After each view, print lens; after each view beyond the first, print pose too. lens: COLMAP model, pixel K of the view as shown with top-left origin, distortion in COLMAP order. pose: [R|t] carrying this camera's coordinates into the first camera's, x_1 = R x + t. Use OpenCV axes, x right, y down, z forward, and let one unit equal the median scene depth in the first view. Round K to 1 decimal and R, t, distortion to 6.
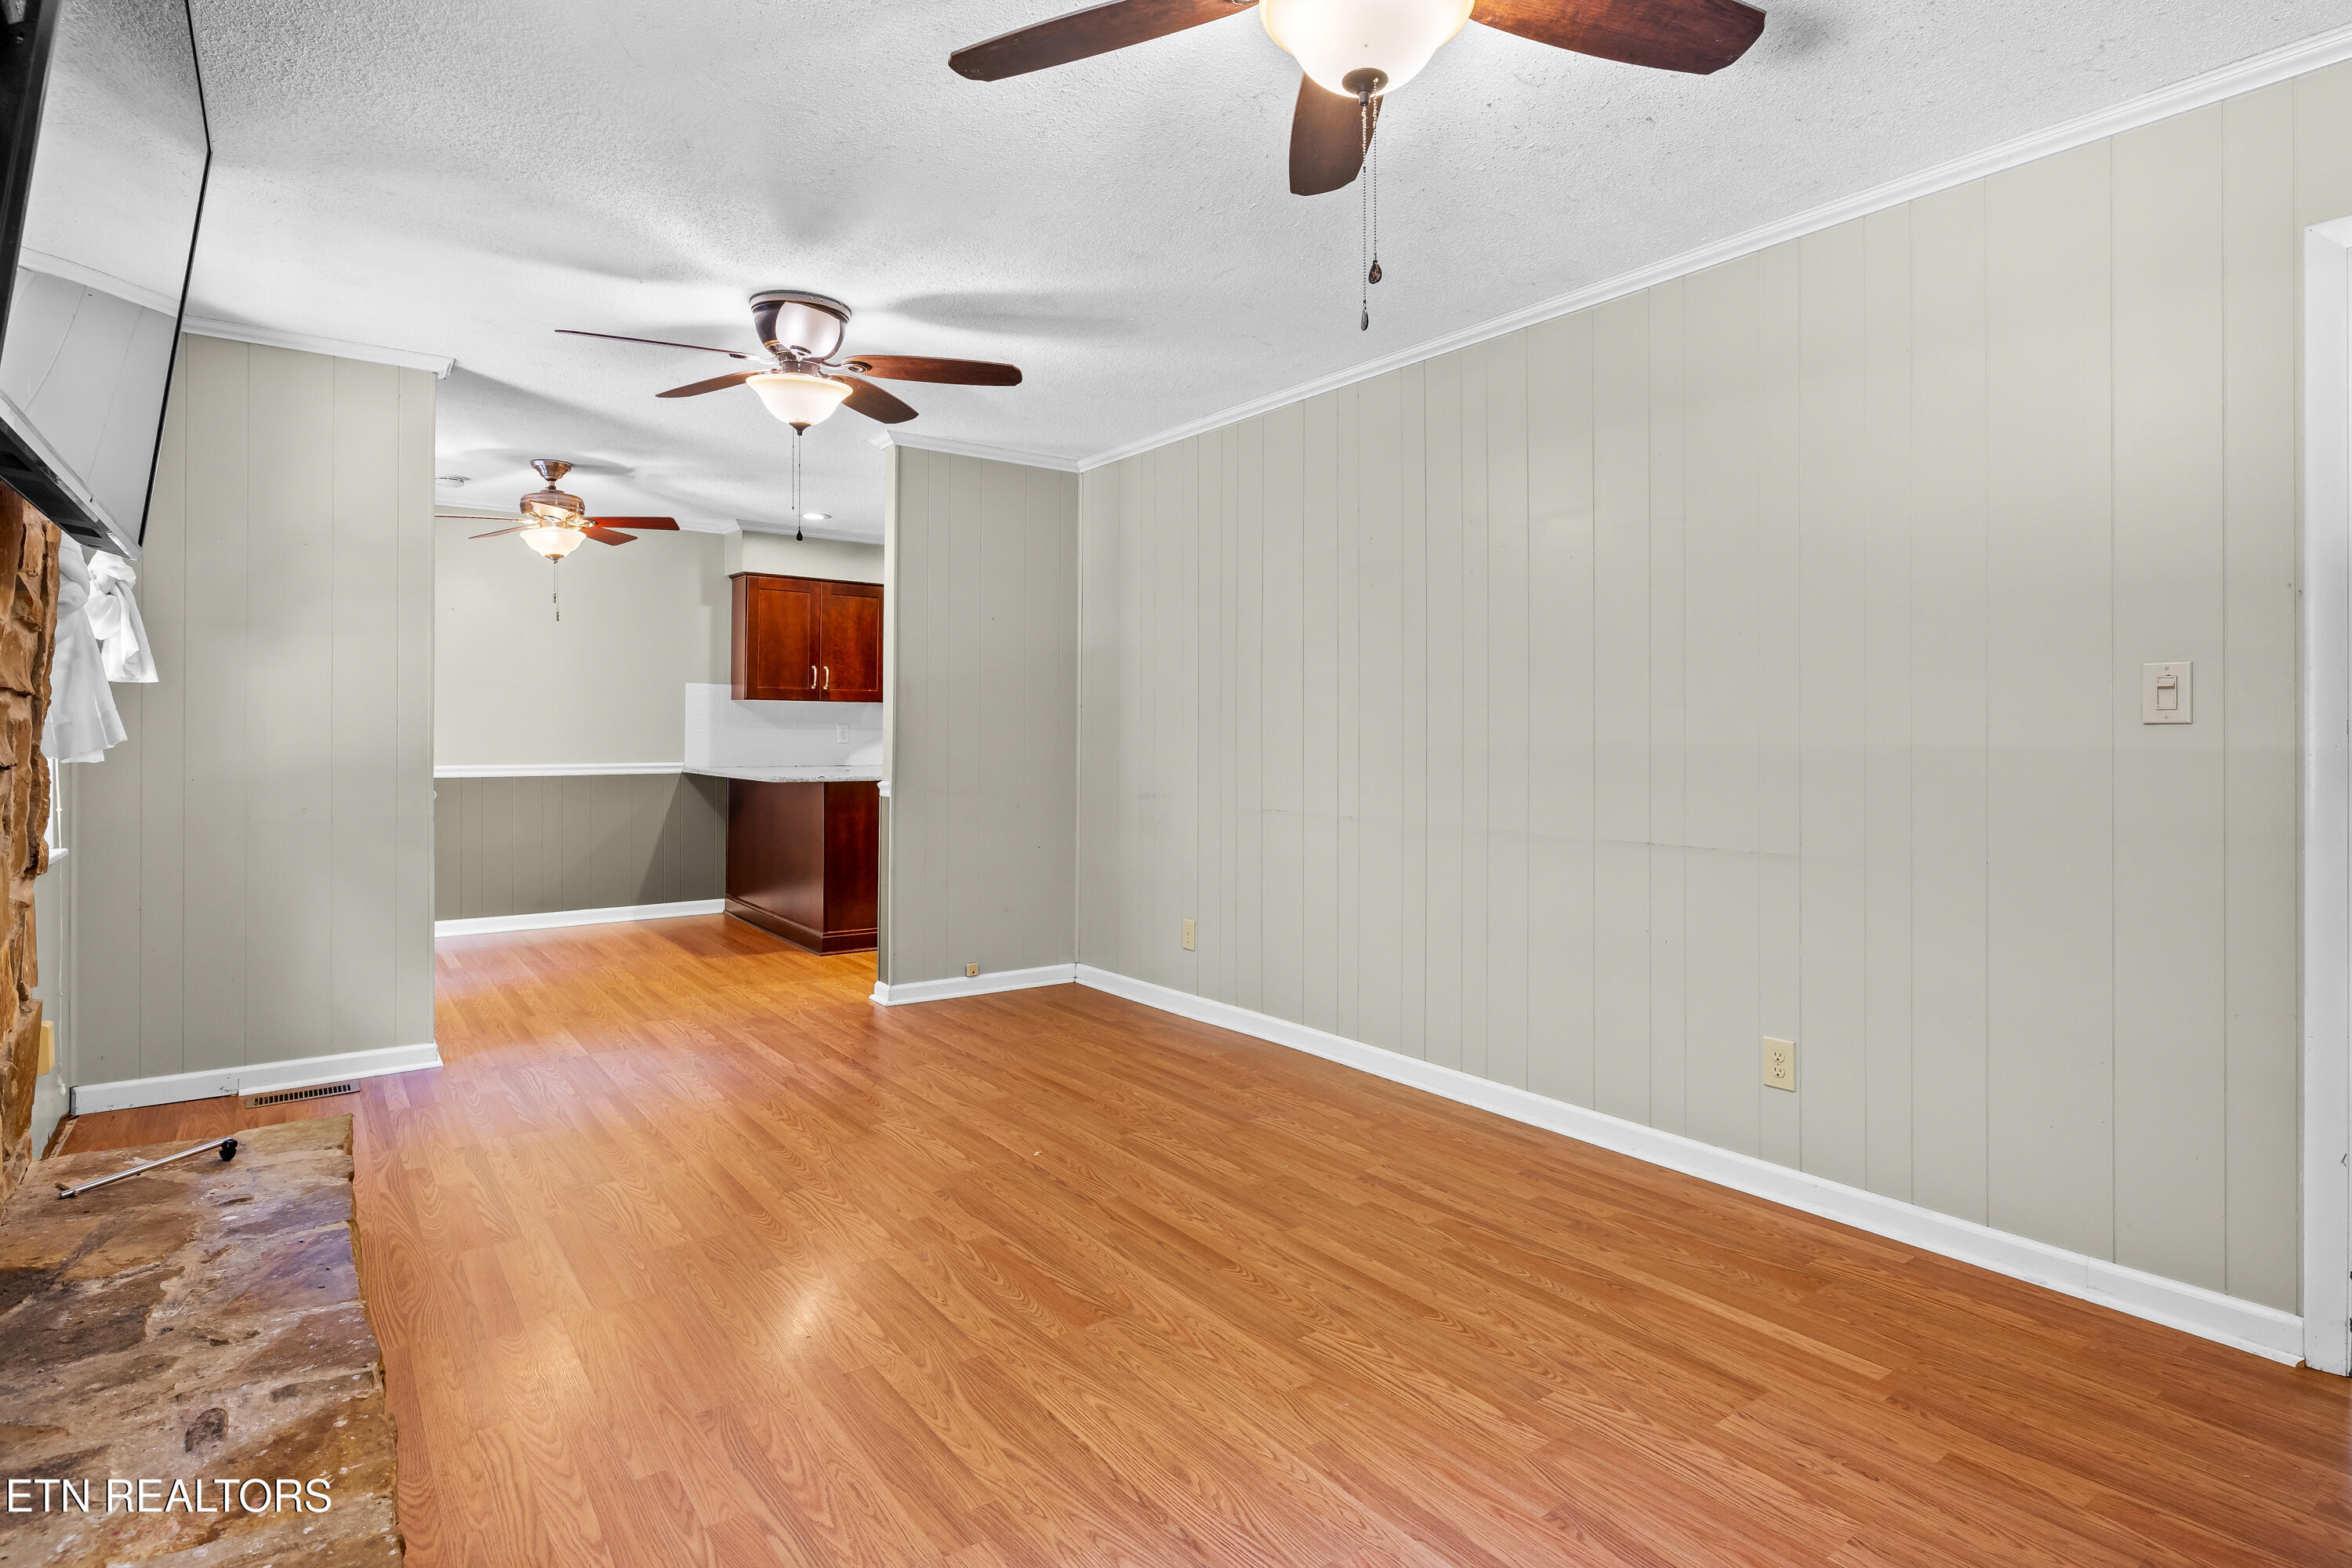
lens RADIAL K [[1204.7, 0, 1176.1], [0, 1204.7, 741.1], [0, 0, 1]] dist [-0.003165, 0.000118]
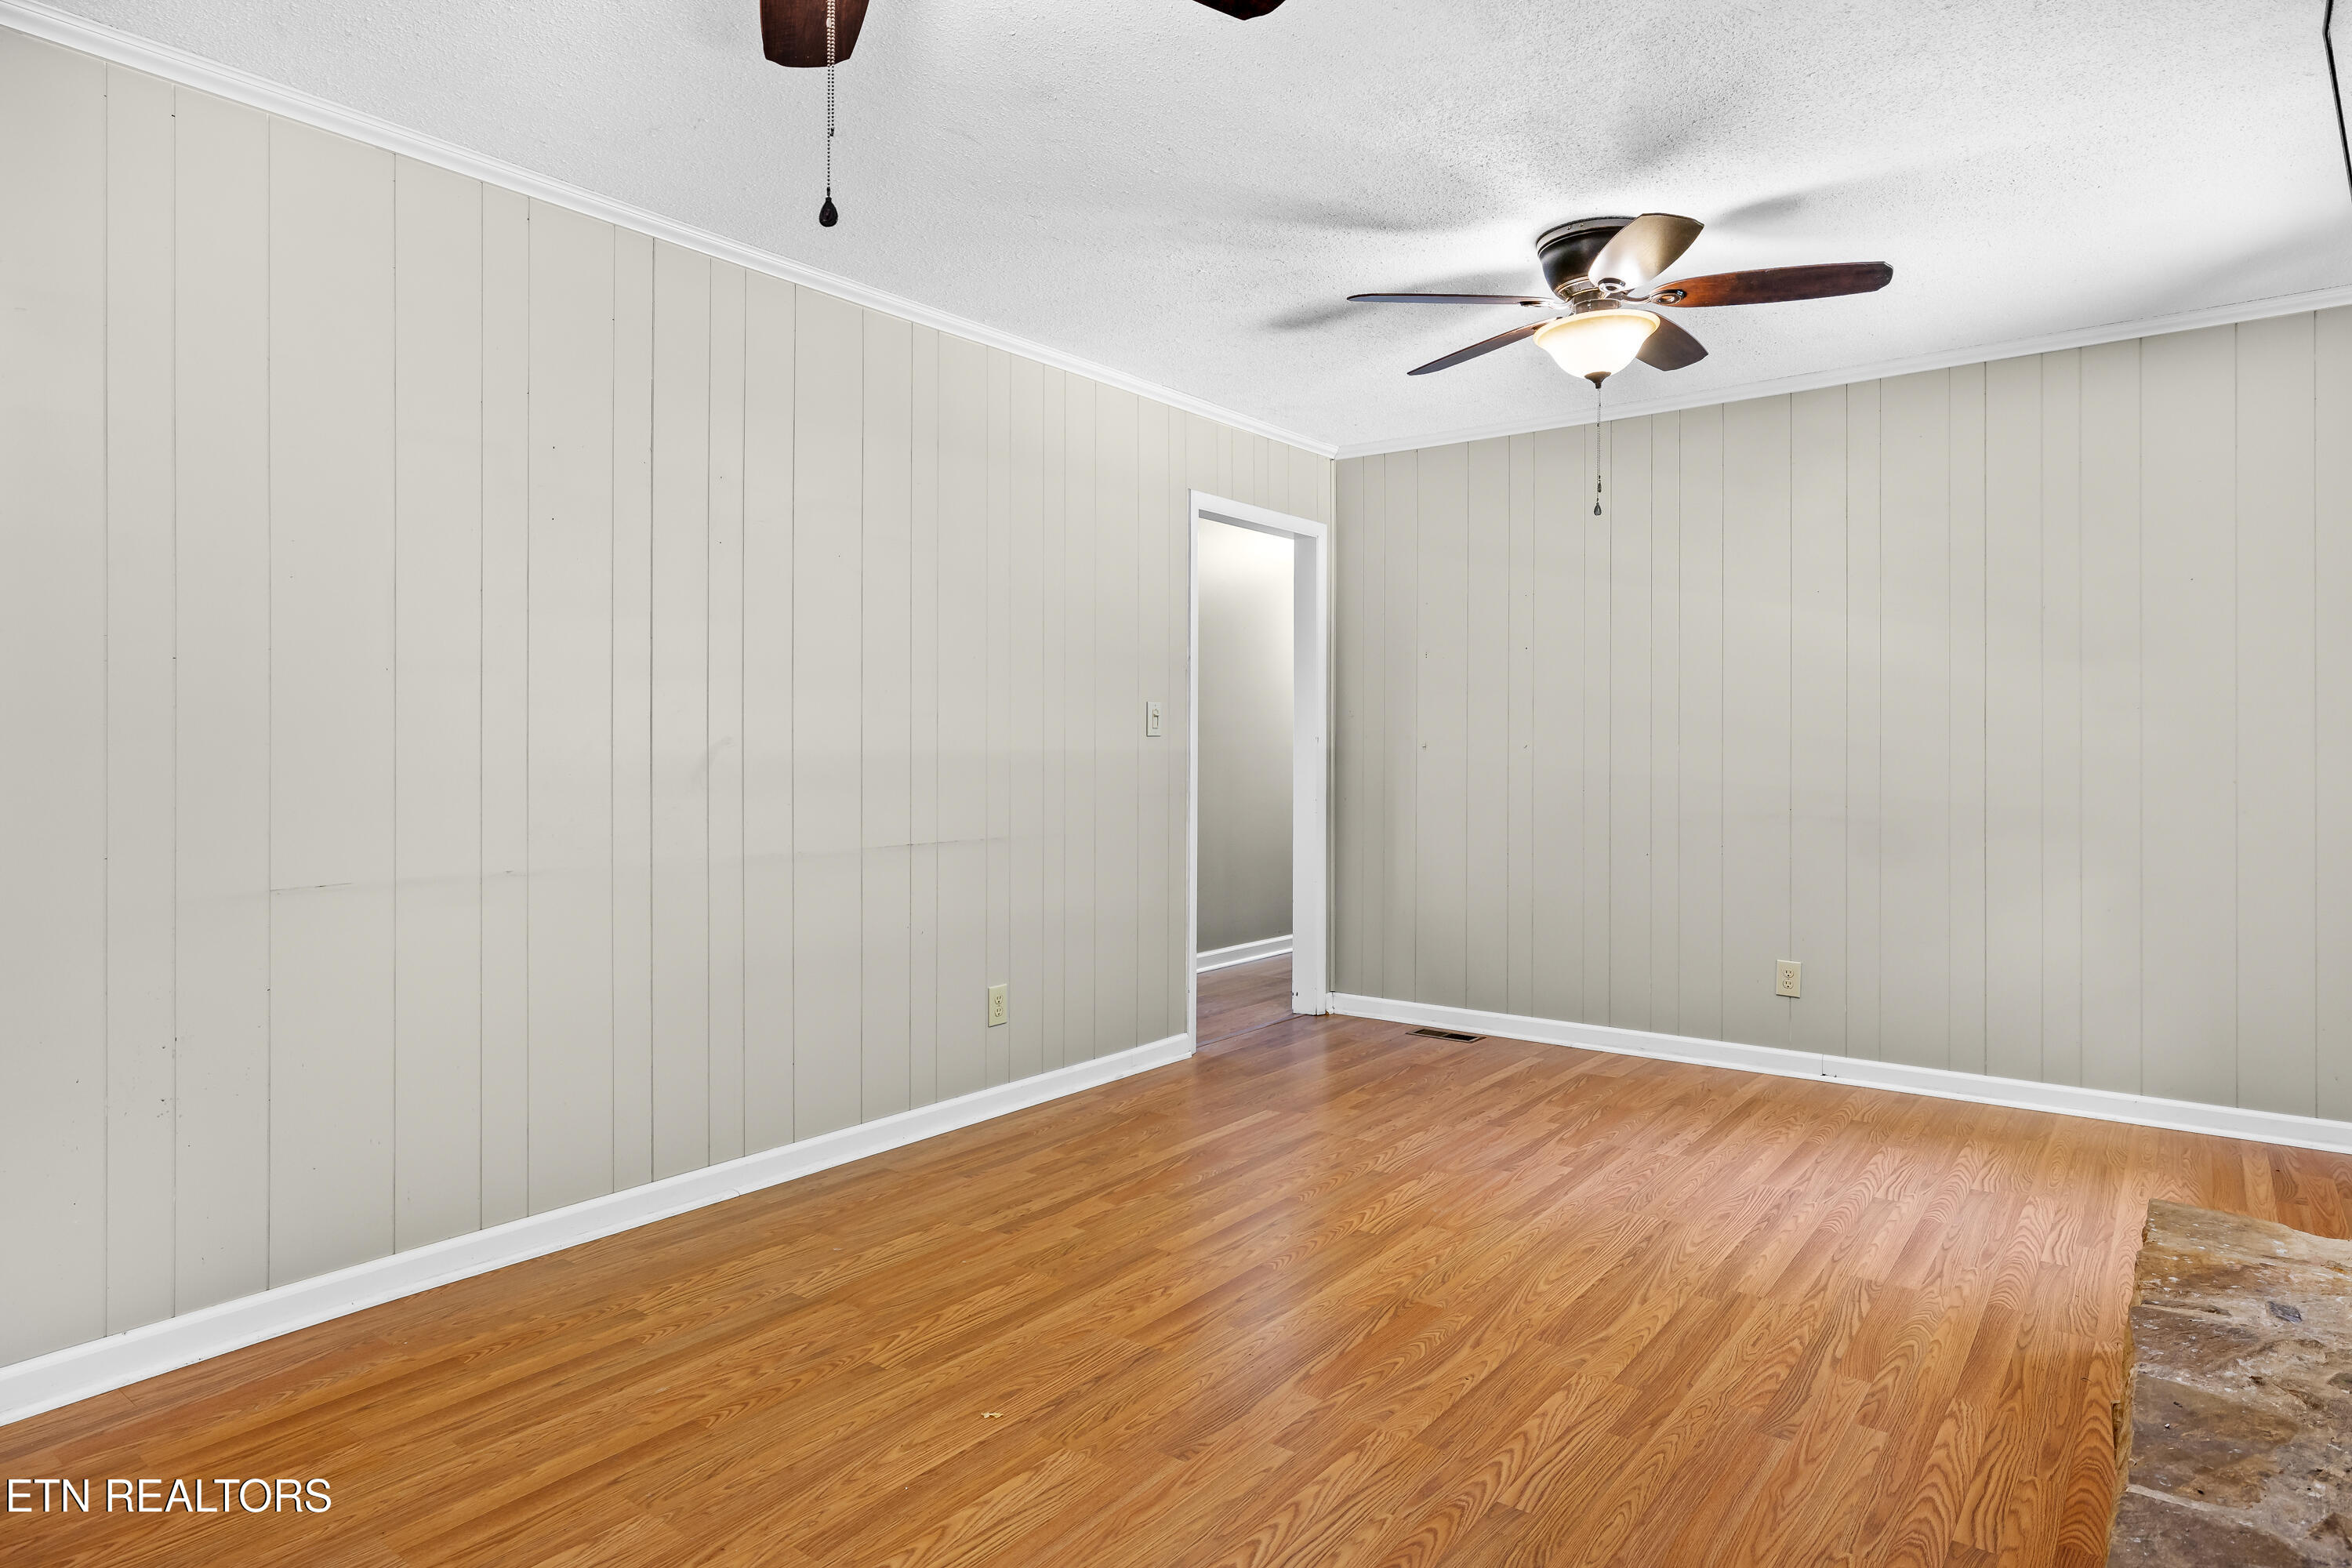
lens RADIAL K [[1341.3, 0, 1167.7], [0, 1341.3, 751.8], [0, 0, 1]] dist [-0.001529, -0.000555]
pose [[-0.273755, -0.009271, 0.961755, -0.978368], [0.004822, 0.999928, 0.011012, -0.010357], [-0.961787, 0.007652, -0.273691, 1.336662]]
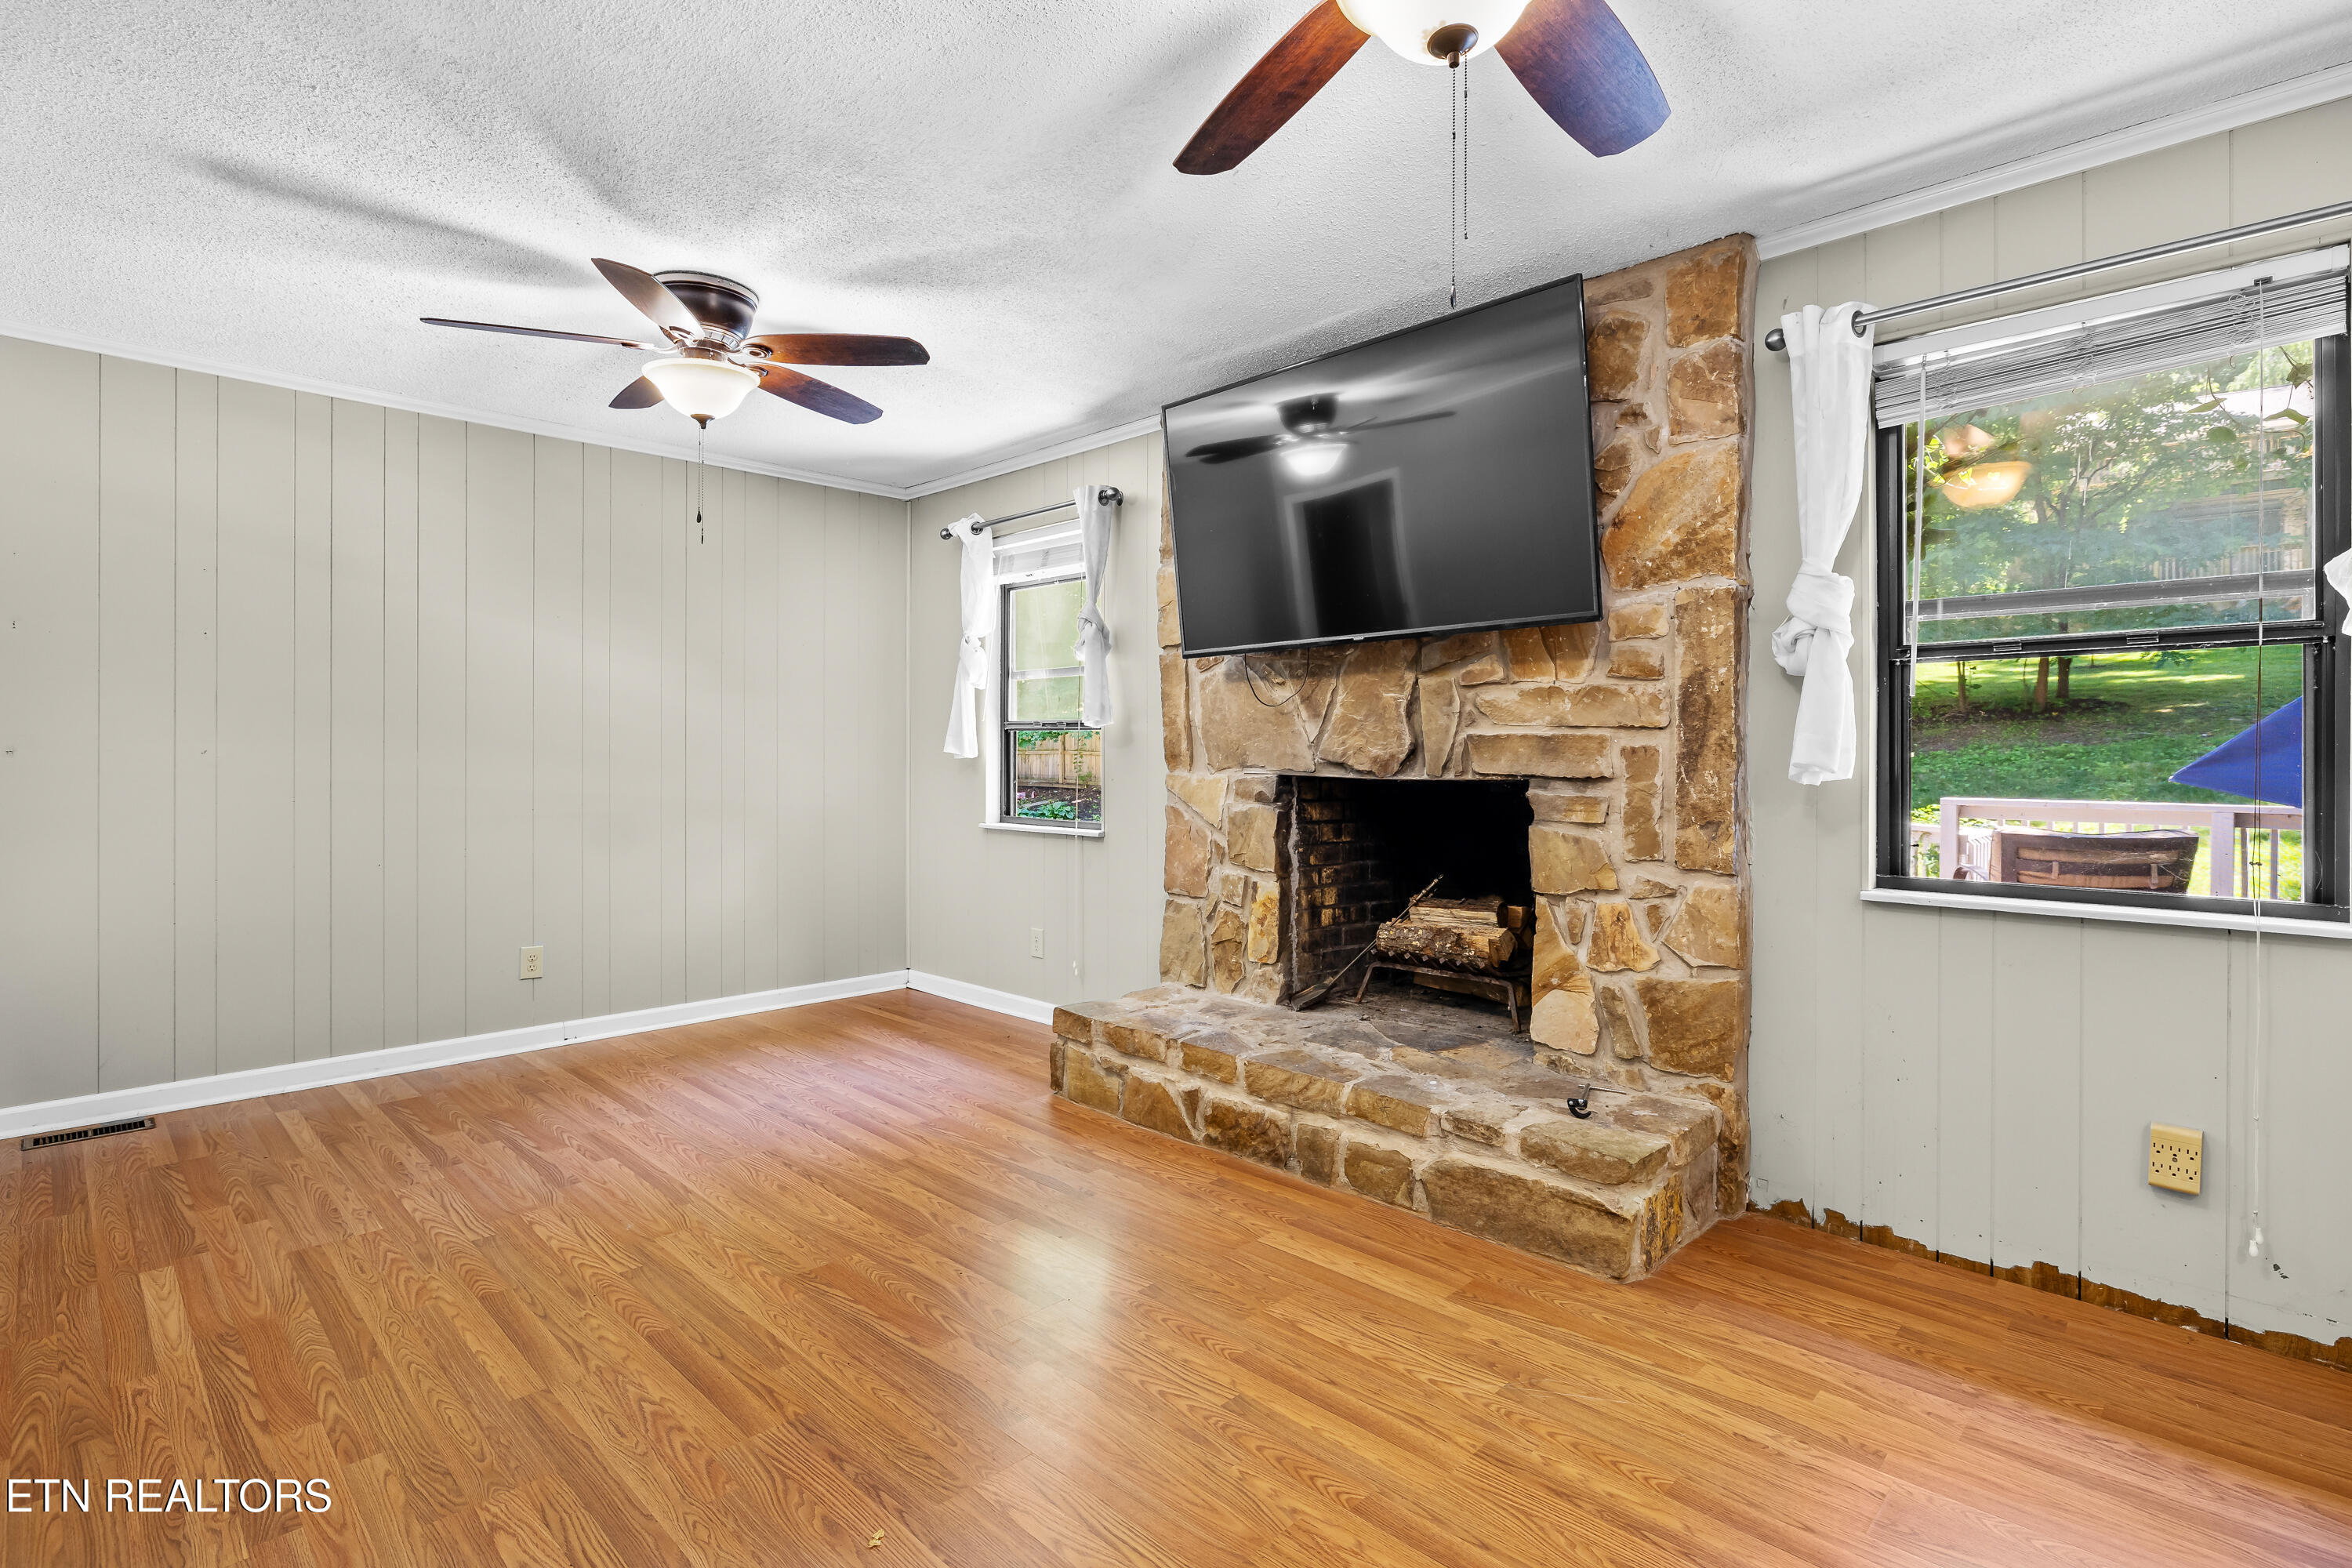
lens RADIAL K [[1130.7, 0, 1180.4], [0, 1130.7, 770.2], [0, 0, 1]] dist [-0.001592, 0.000027]
pose [[-0.987087, -0.004614, -0.160117, -0.201933], [-0.007776, 0.999787, 0.019126, -0.009044], [0.159995, 0.020124, -0.986913, 1.831437]]
